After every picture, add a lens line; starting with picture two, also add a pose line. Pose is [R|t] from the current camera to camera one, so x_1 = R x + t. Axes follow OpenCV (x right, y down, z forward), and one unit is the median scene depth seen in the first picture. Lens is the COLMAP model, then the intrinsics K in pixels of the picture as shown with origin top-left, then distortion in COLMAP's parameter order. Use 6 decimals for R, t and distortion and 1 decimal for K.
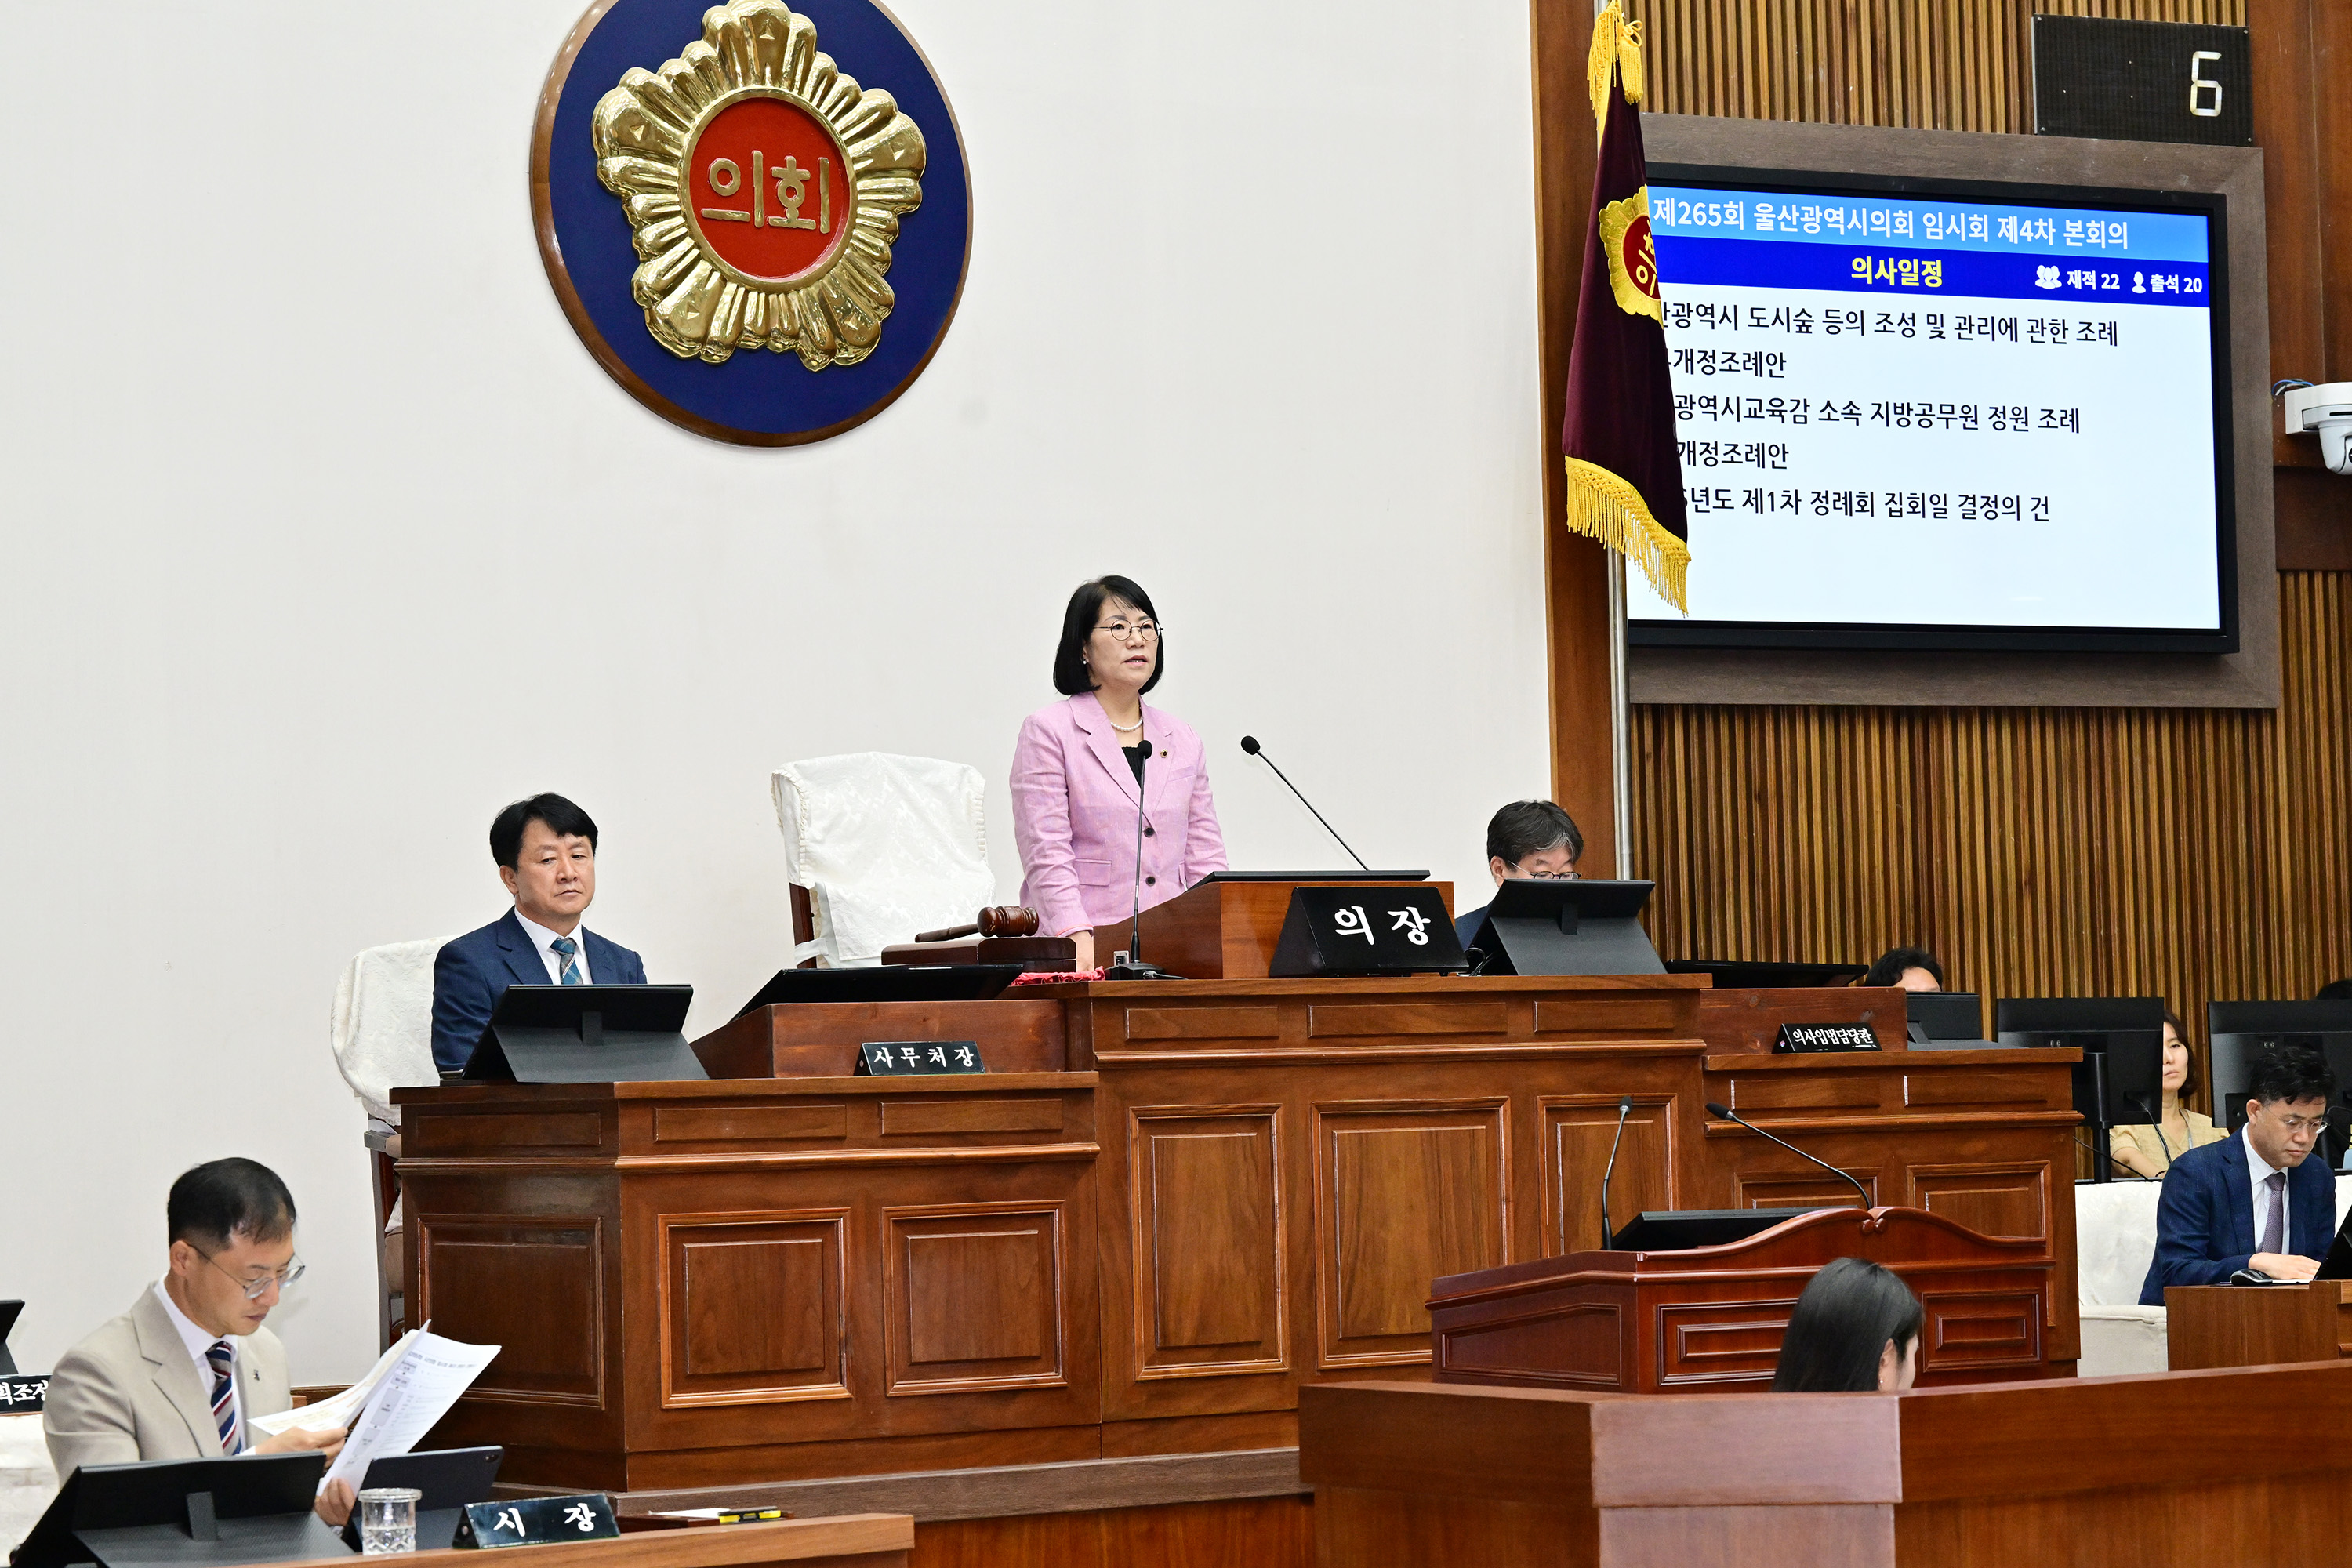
lens RADIAL K [[5671.7, 0, 1180.8], [0, 5671.7, 746.5], [0, 0, 1]] dist [-0.006651, 0.008215]
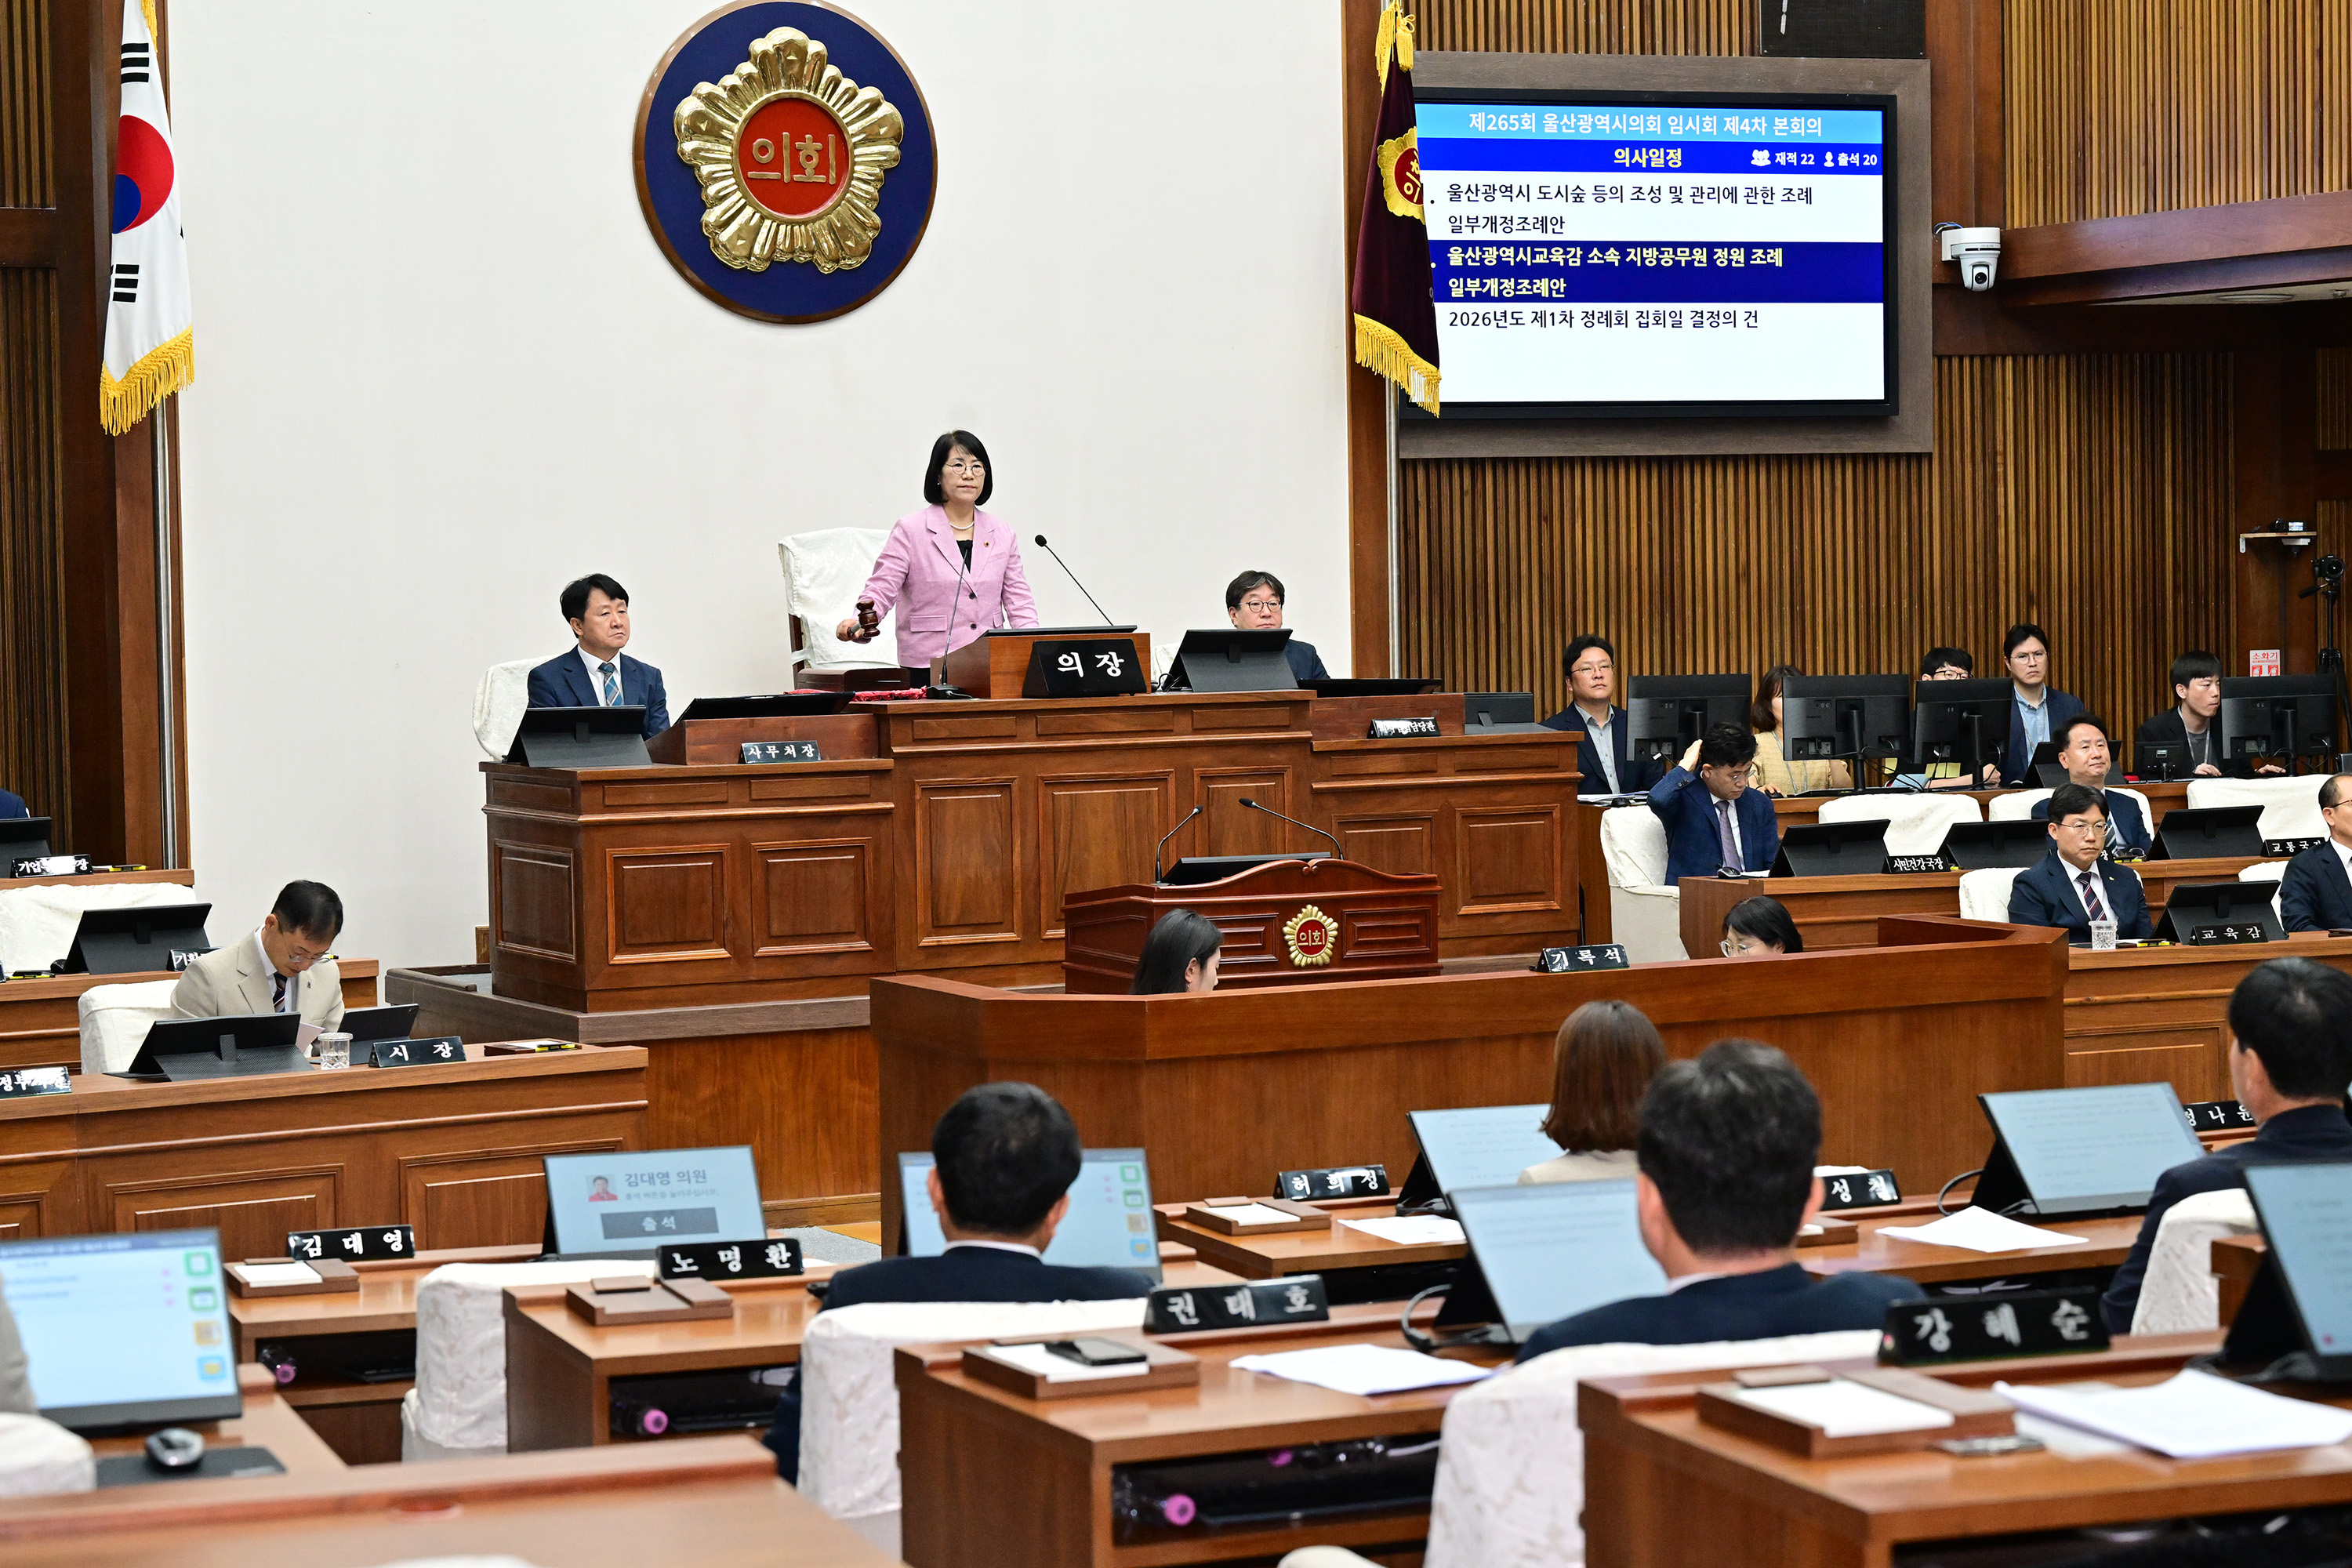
lens RADIAL K [[4657.2, 0, 1176.0], [0, 4657.2, 784.0], [0, 0, 1]] dist [-0.022041, 0.095555]
pose [[0.992939, 0.012422, -0.117970, 0.182778], [0.000571, 0.993990, 0.109468, -0.067227], [0.118621, -0.108762, 0.986965, -0.259212]]
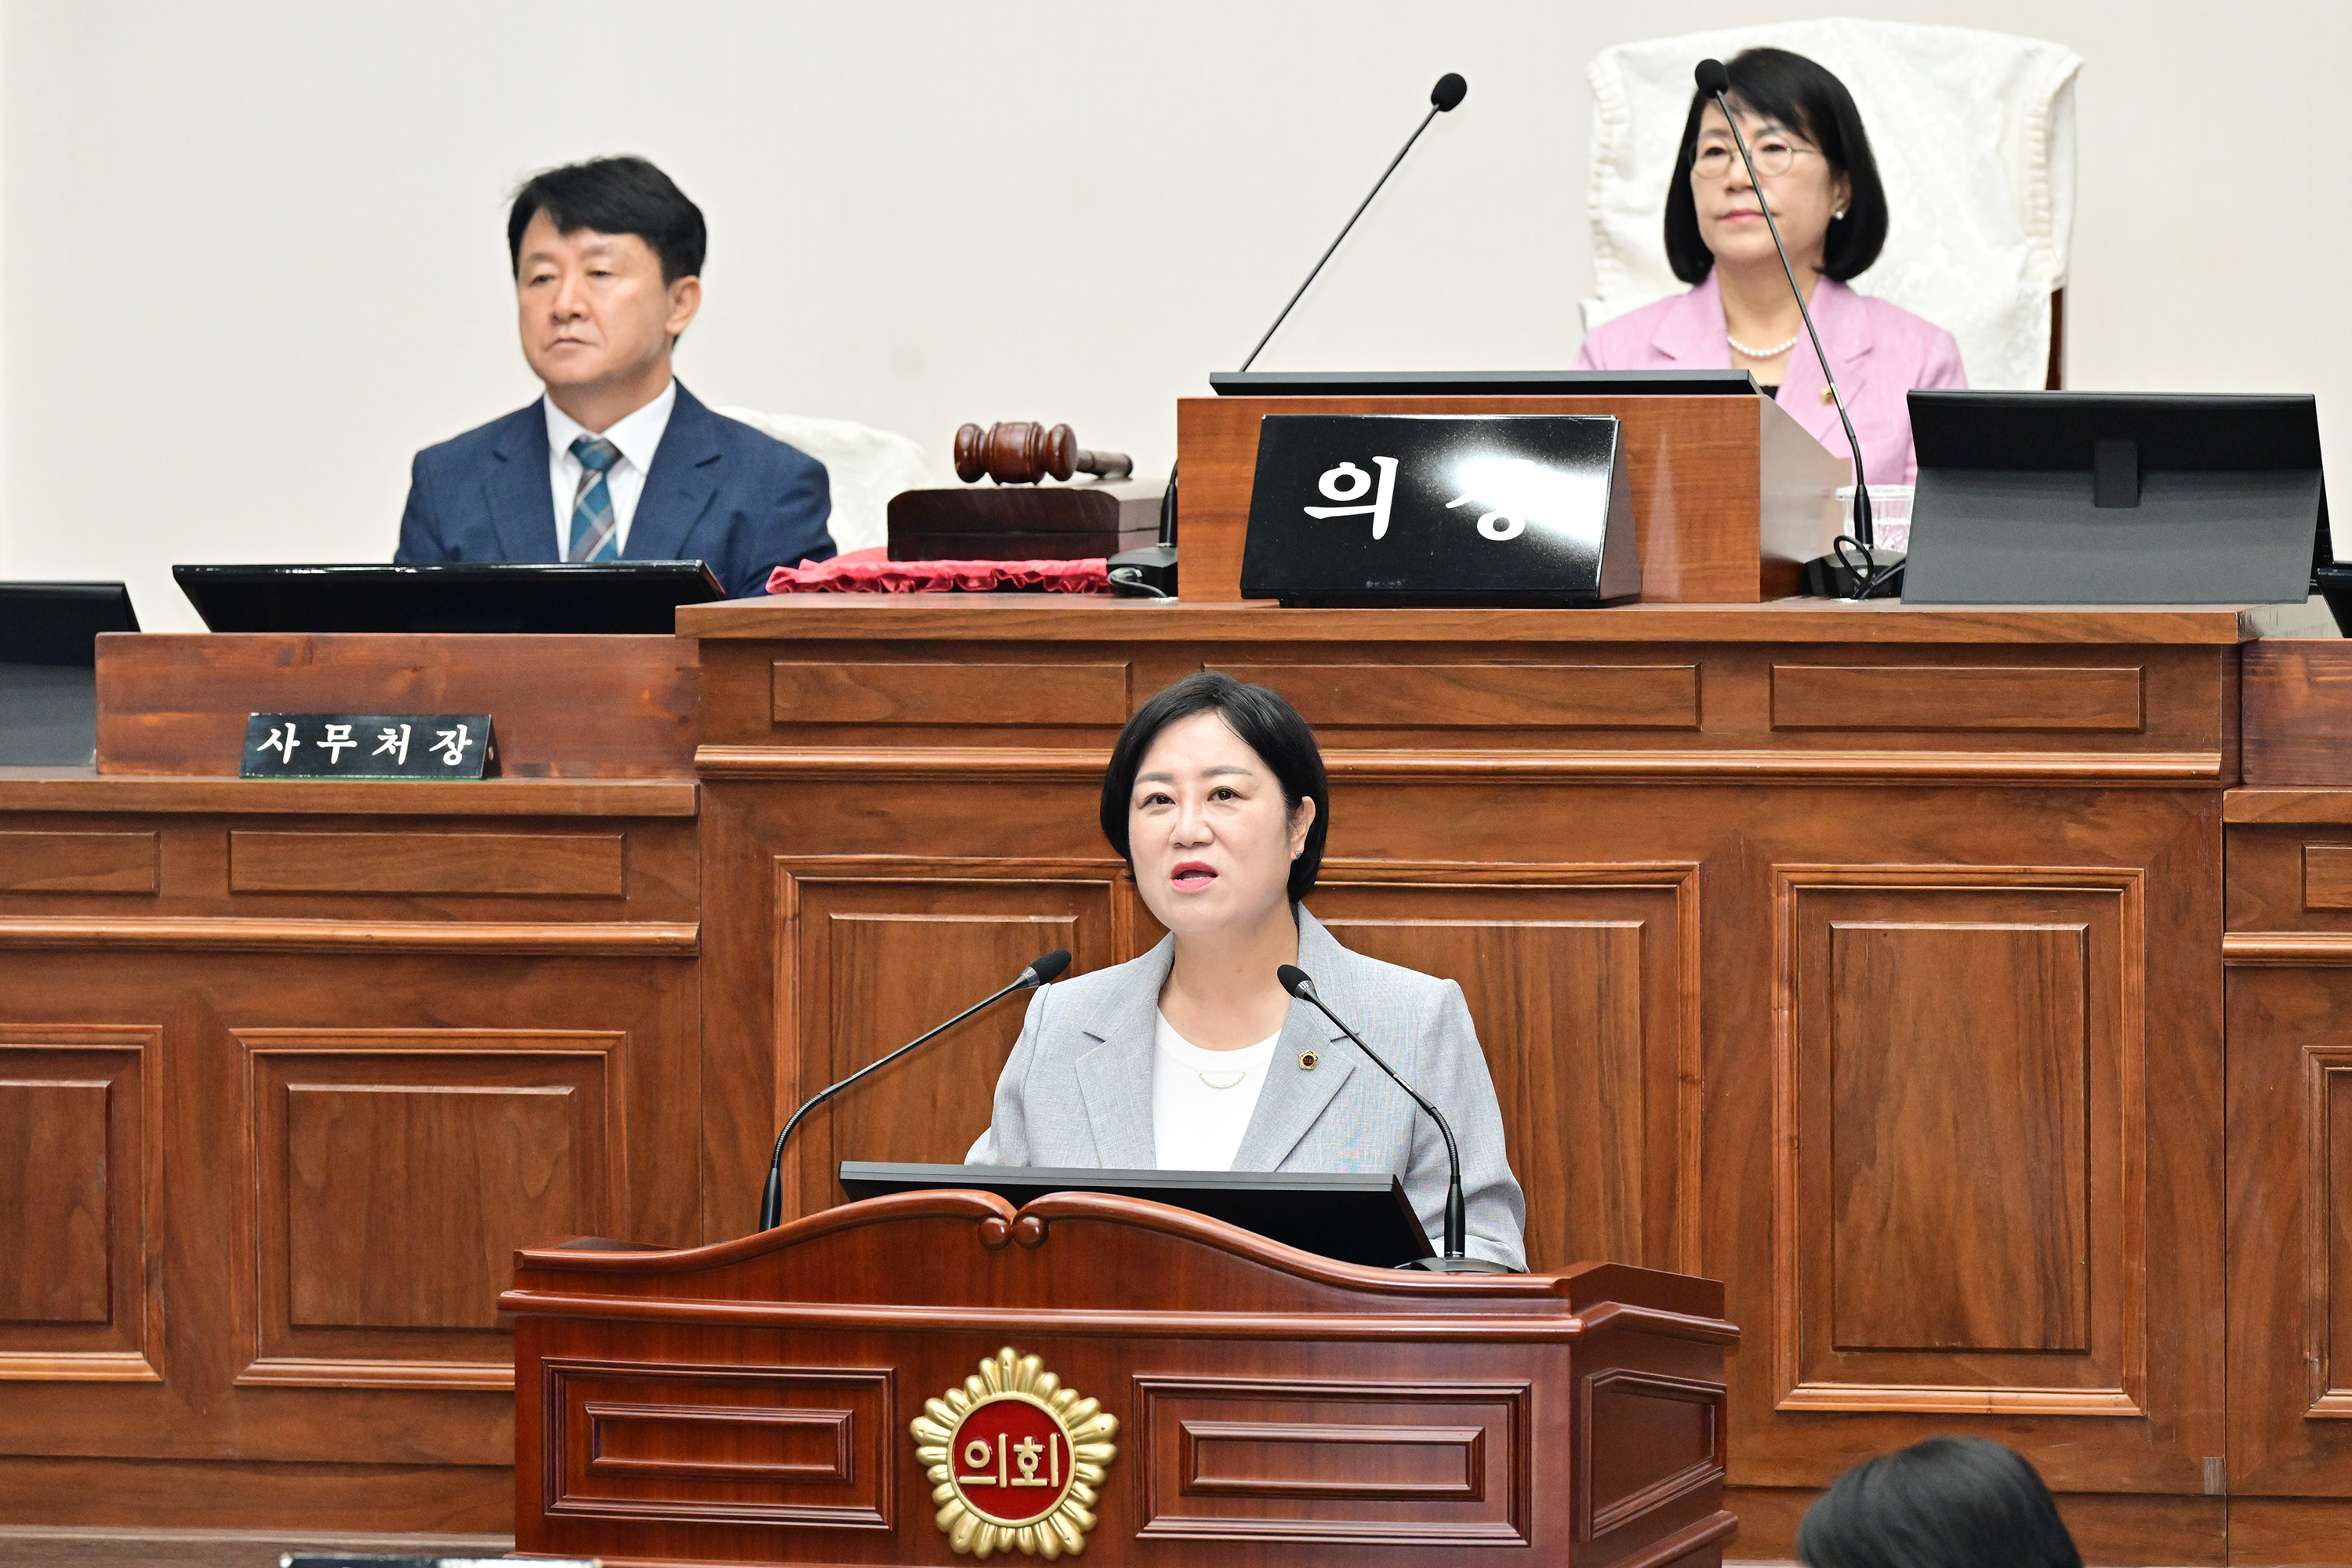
lens RADIAL K [[13671.7, 0, 1176.0], [0, 13671.7, 784.0], [0, 0, 1]] dist [-0.021055, 4.063191]
pose [[0.664338, 0.057850, -0.745190, 0.752153], [0.034270, 0.993594, 0.107686, -0.059431], [0.746647, -0.097078, 0.658100, 0.182844]]
